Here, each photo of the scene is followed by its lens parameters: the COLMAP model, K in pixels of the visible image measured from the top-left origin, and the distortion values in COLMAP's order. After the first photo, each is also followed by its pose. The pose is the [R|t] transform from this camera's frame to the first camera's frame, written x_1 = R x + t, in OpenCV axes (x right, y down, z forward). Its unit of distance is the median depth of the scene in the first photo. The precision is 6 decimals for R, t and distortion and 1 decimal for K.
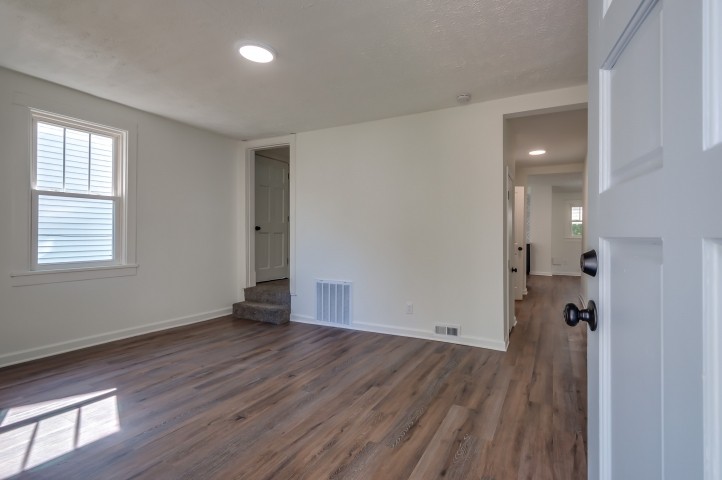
lens RADIAL K [[343.7, 0, 390.0], [0, 343.7, 231.1], [0, 0, 1]] dist [0.001296, 0.000591]
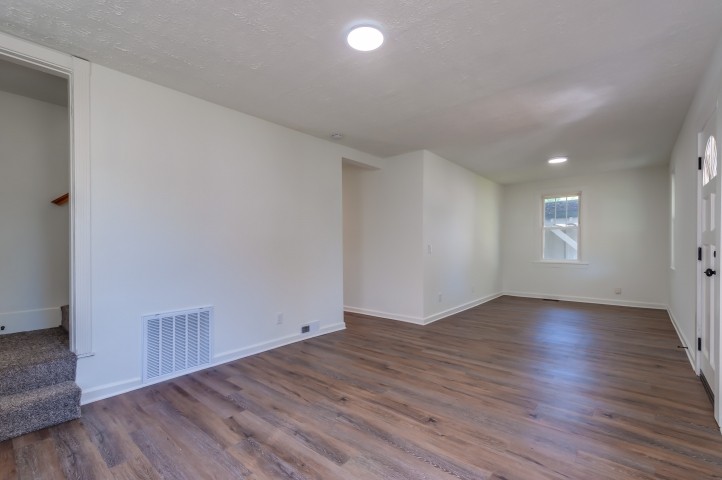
lens RADIAL K [[324.0, 0, 365.3], [0, 324.0, 246.5], [0, 0, 1]] dist [-0.003679, -0.000446]
pose [[0.254278, -0.006752, 0.967108, -1.071145], [-0.001608, 0.999971, 0.007404, 0.014533], [-0.967130, -0.003438, 0.254260, 0.717545]]
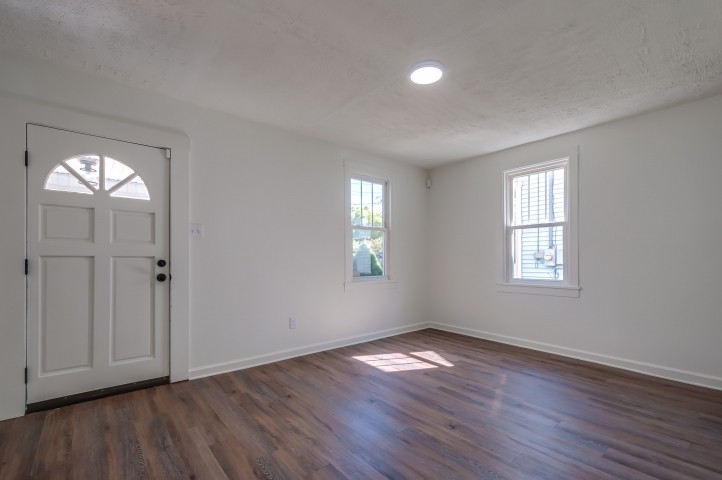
lens RADIAL K [[324.0, 0, 365.1], [0, 324.0, 258.3], [0, 0, 1]] dist [-0.003679, -0.000446]
pose [[-0.410262, -0.007599, -0.911936, 0.494551], [0.003873, 0.999942, -0.010074, 0.027290], [0.911960, -0.007665, -0.410208, 1.109392]]
